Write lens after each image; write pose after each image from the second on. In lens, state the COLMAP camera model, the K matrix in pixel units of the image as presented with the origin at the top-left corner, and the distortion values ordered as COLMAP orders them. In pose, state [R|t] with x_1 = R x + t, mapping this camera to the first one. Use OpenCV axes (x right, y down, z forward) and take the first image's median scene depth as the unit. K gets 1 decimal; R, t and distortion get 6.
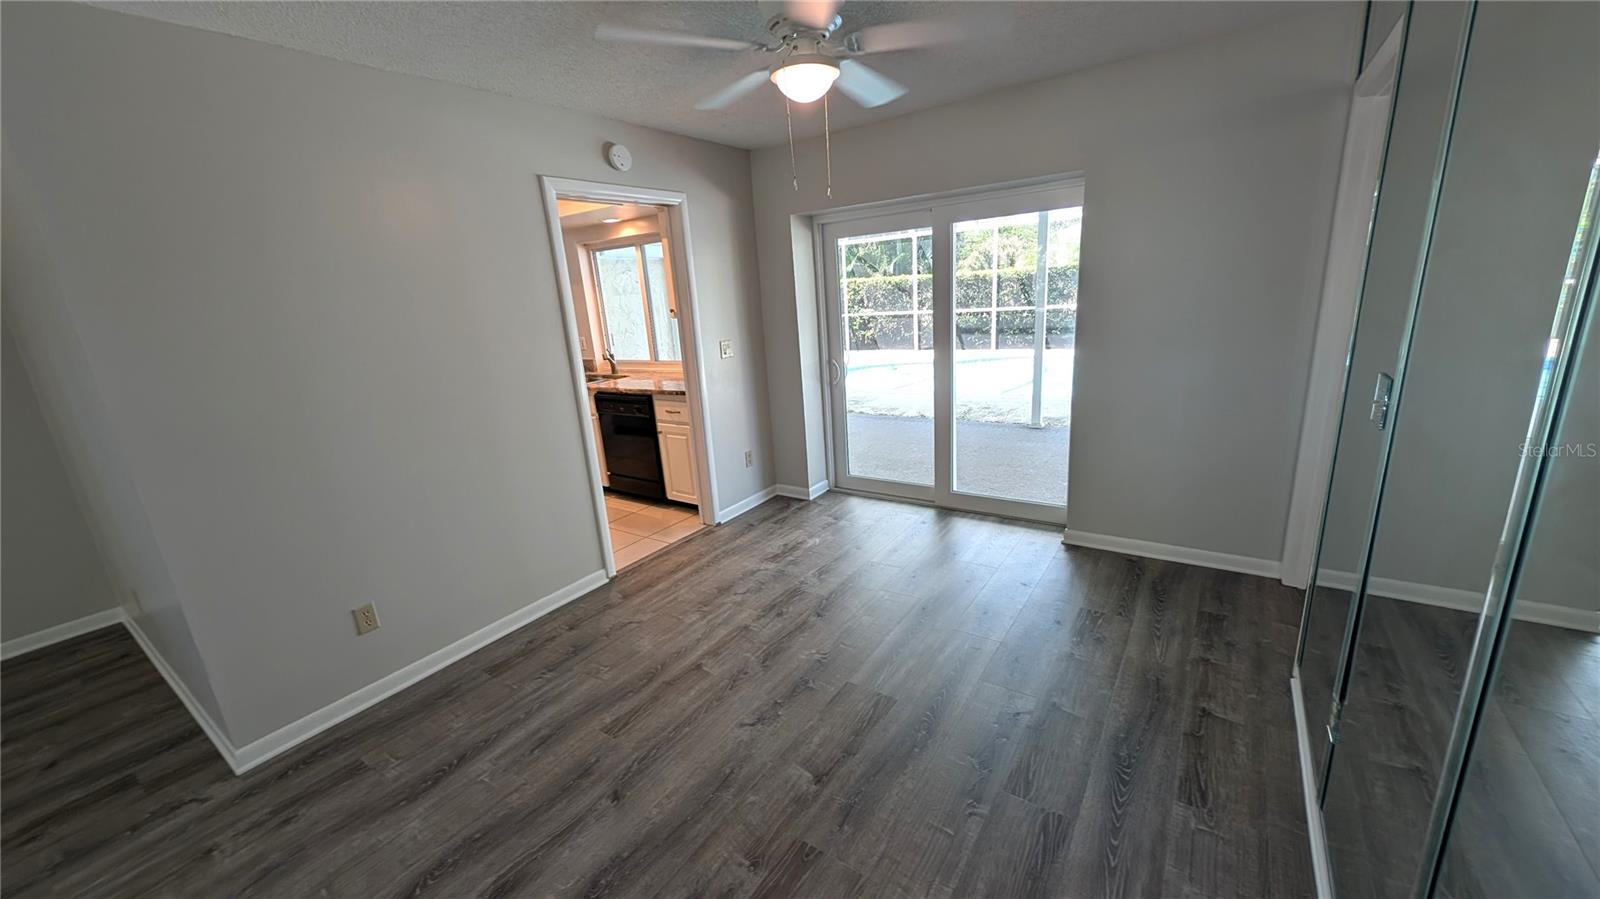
lens RADIAL K [[600.0, 0, 802.4], [0, 600.0, 452.9], [0, 0, 1]] dist [0.021502, -0.012636]
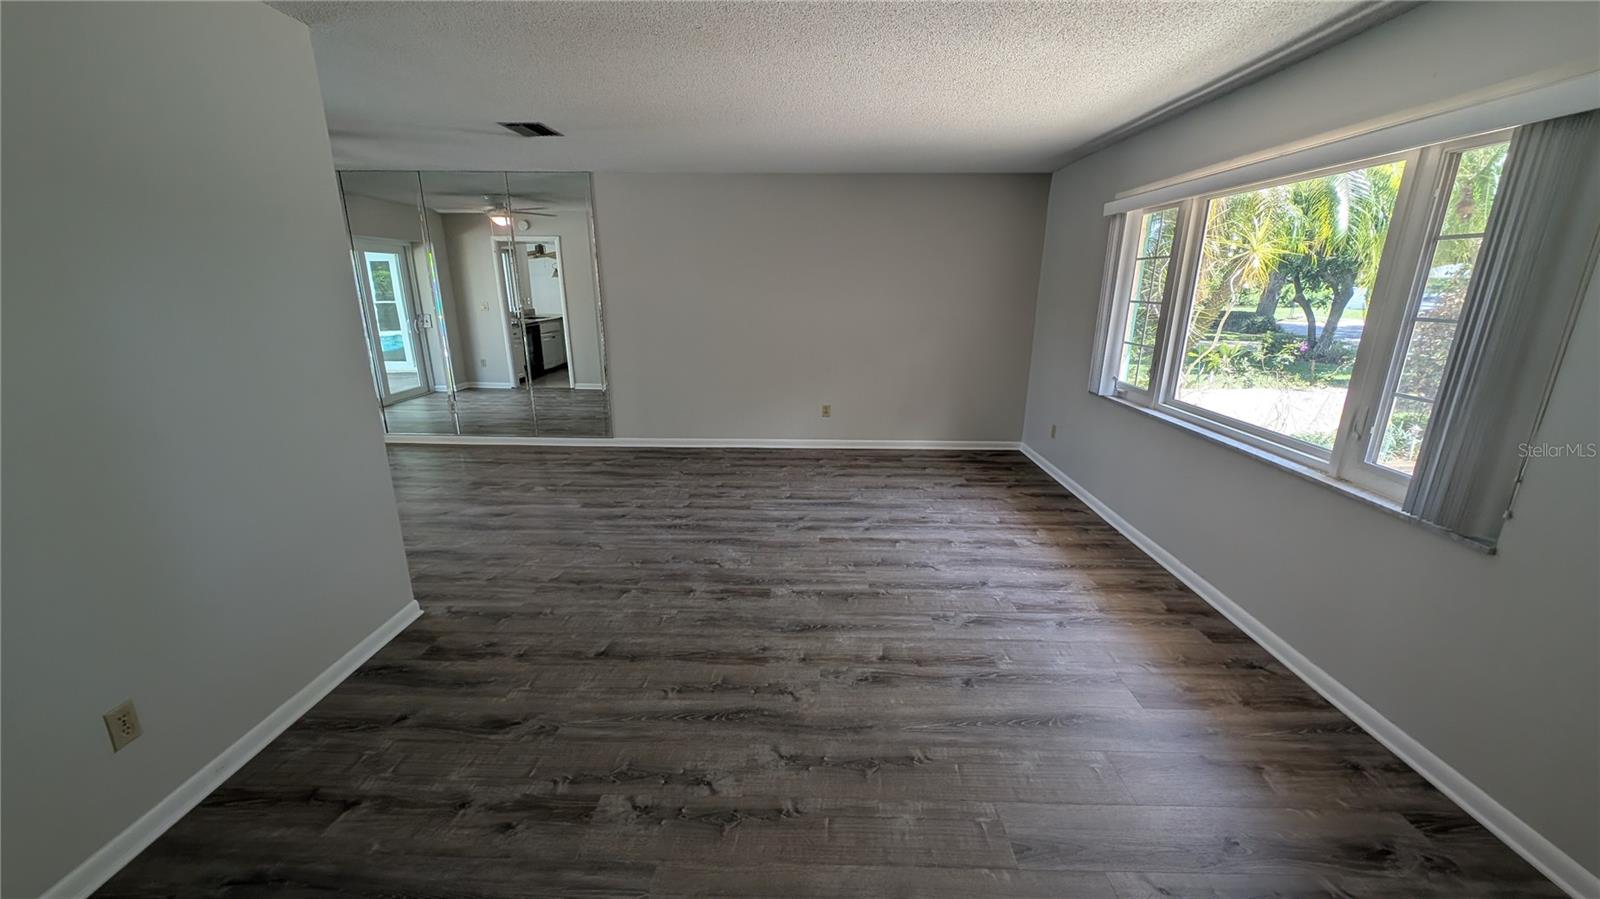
lens RADIAL K [[600.0, 0, 802.4], [0, 600.0, 452.9], [0, 0, 1]] dist [0.021502, -0.012636]
pose [[-0.550691, -0.164808, 0.818277, -1.972851], [0.248350, 0.903568, 0.349123, -0.041561], [-0.796908, 0.395478, -0.456657, 0.642746]]
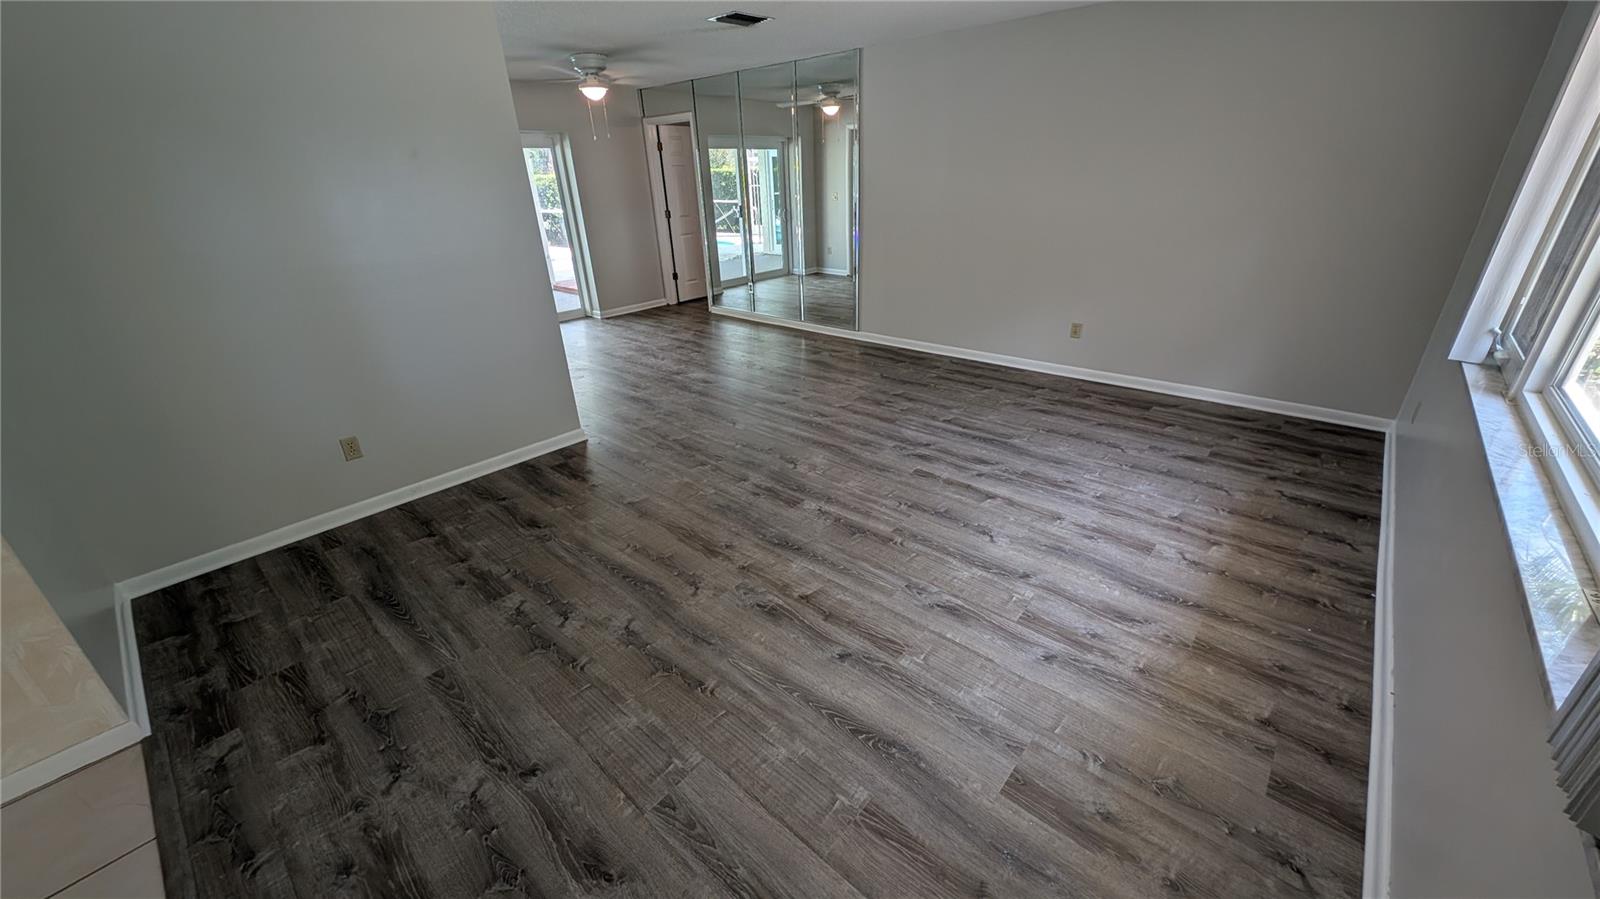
lens RADIAL K [[600.0, 0, 802.4], [0, 600.0, 452.9], [0, 0, 1]] dist [0.021502, -0.012636]
pose [[0.125063, -0.362082, 0.923718, -2.065798], [0.282302, 0.905531, 0.316732, 0.141230], [-0.951139, 0.221156, 0.215465, -0.011287]]
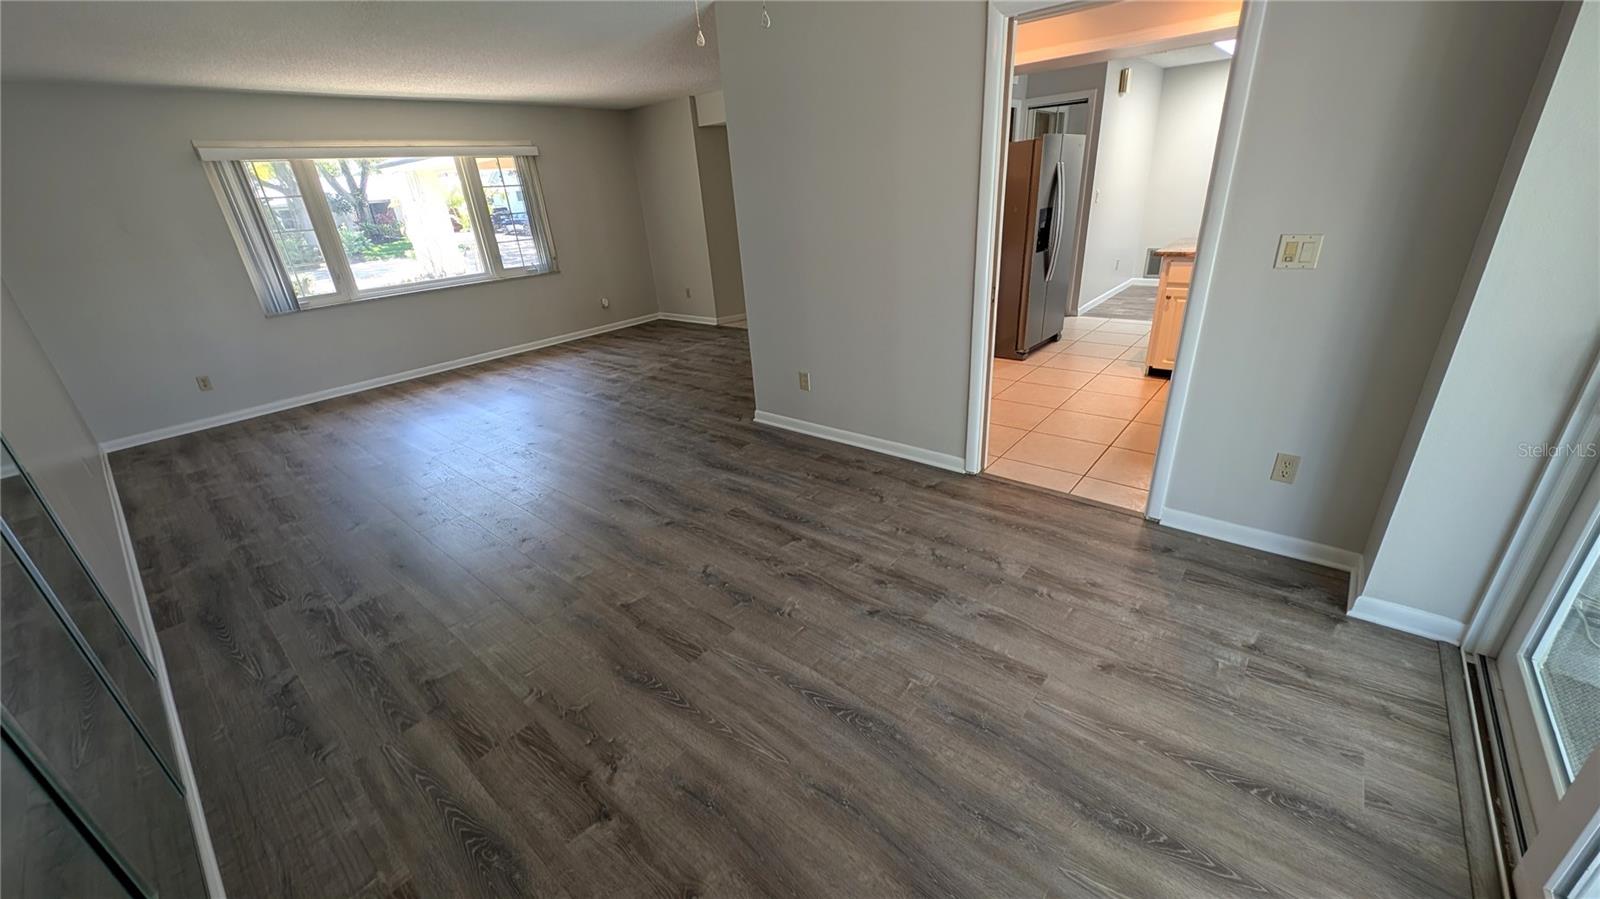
lens RADIAL K [[600.0, 0, 802.4], [0, 600.0, 452.9], [0, 0, 1]] dist [0.021502, -0.012636]
pose [[-0.094721, 0.472015, -0.876487, 0.685662], [-0.188569, 0.855999, 0.481360, -0.295997], [0.977481, 0.210873, 0.007926, 0.937691]]
